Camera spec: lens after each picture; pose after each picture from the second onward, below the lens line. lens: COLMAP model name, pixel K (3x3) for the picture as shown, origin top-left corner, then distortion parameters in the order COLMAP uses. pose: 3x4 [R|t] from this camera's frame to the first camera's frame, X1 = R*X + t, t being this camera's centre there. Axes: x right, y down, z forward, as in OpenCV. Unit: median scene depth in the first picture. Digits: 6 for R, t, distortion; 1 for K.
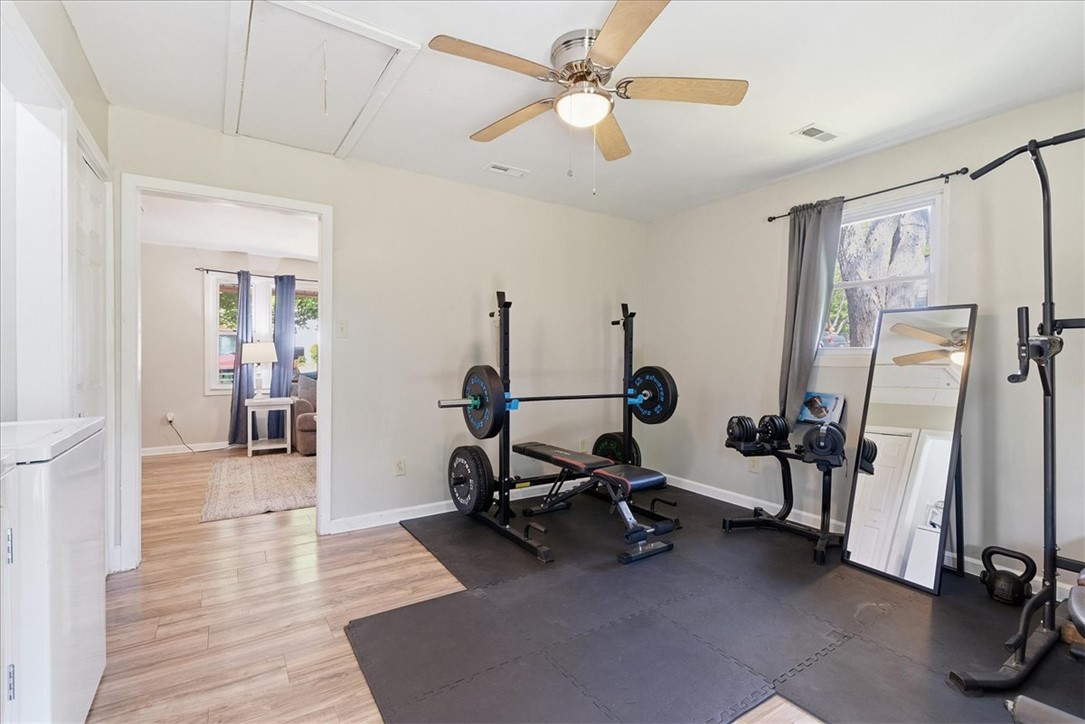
lens RADIAL K [[484.8, 0, 539.7], [0, 484.8, 357.6], [0, 0, 1]] dist [-0.000281, -0.000448]
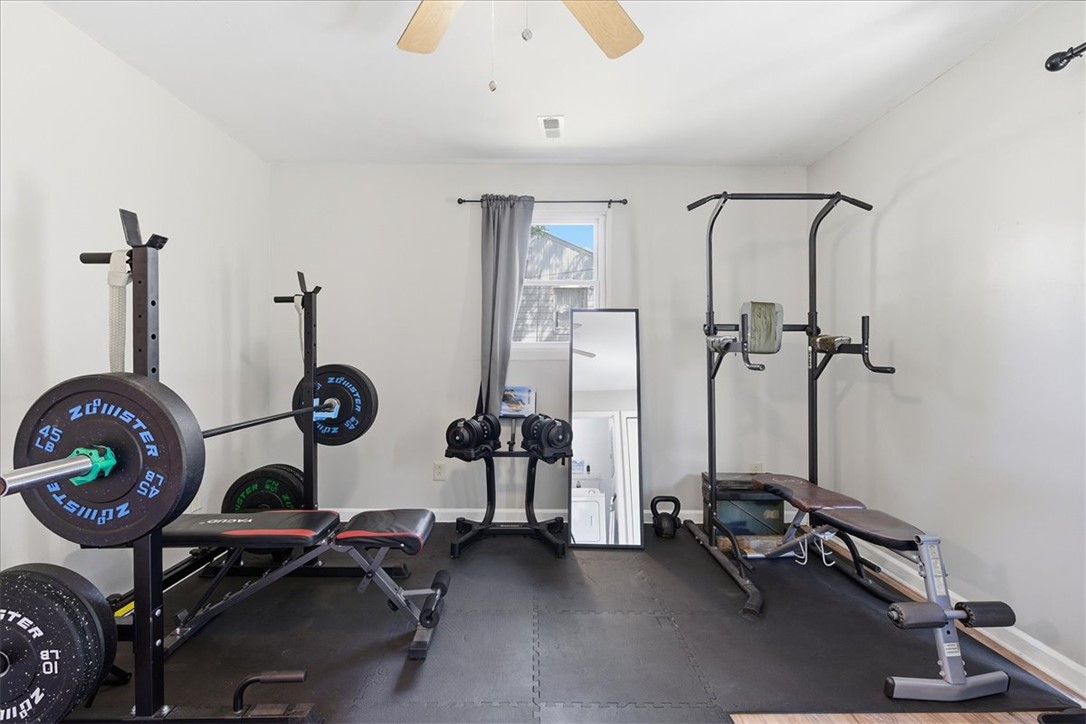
lens RADIAL K [[495.9, 0, 539.3], [0, 495.9, 351.6], [0, 0, 1]] dist [0.001862, -0.000576]
pose [[0.540739, -0.004182, 0.841180, -0.268859], [0.003343, 0.999990, 0.002823, -0.002670], [-0.841184, 0.001285, 0.540748, 0.418161]]
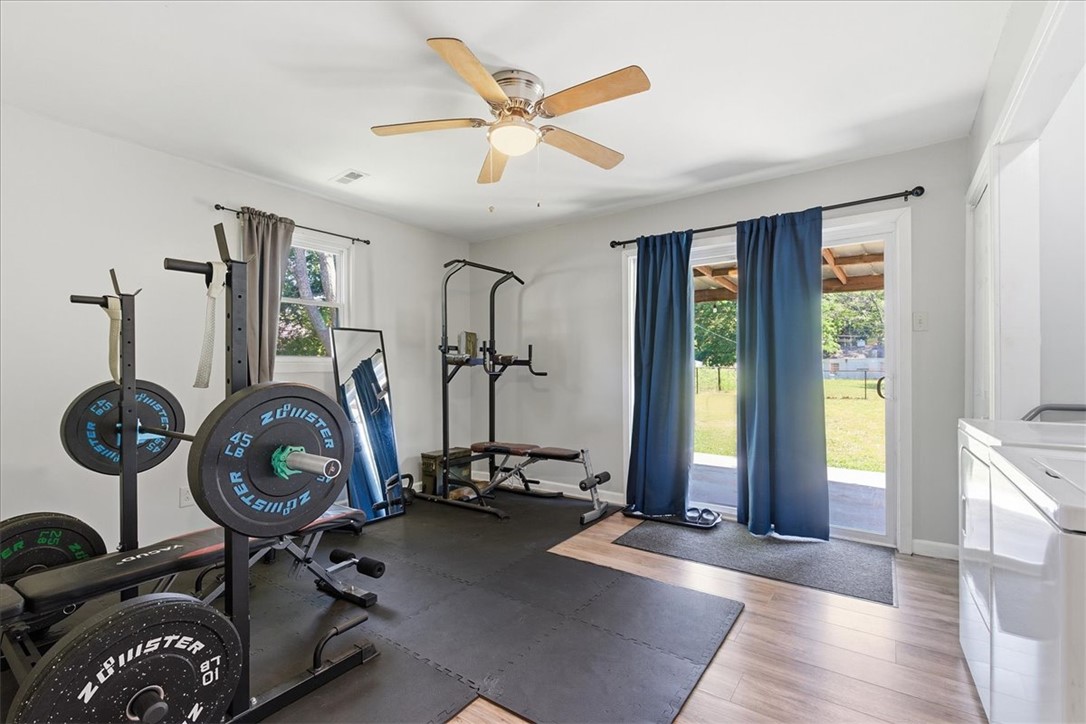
lens RADIAL K [[485.3, 0, 540.2], [0, 485.3, 357.6], [0, 0, 1]] dist [-0.000281, -0.000448]
pose [[-0.362439, 0.011005, 0.931943, -0.631397], [0.001067, 0.999935, -0.011393, -0.002093], [-0.932007, -0.003135, -0.362427, 0.884930]]
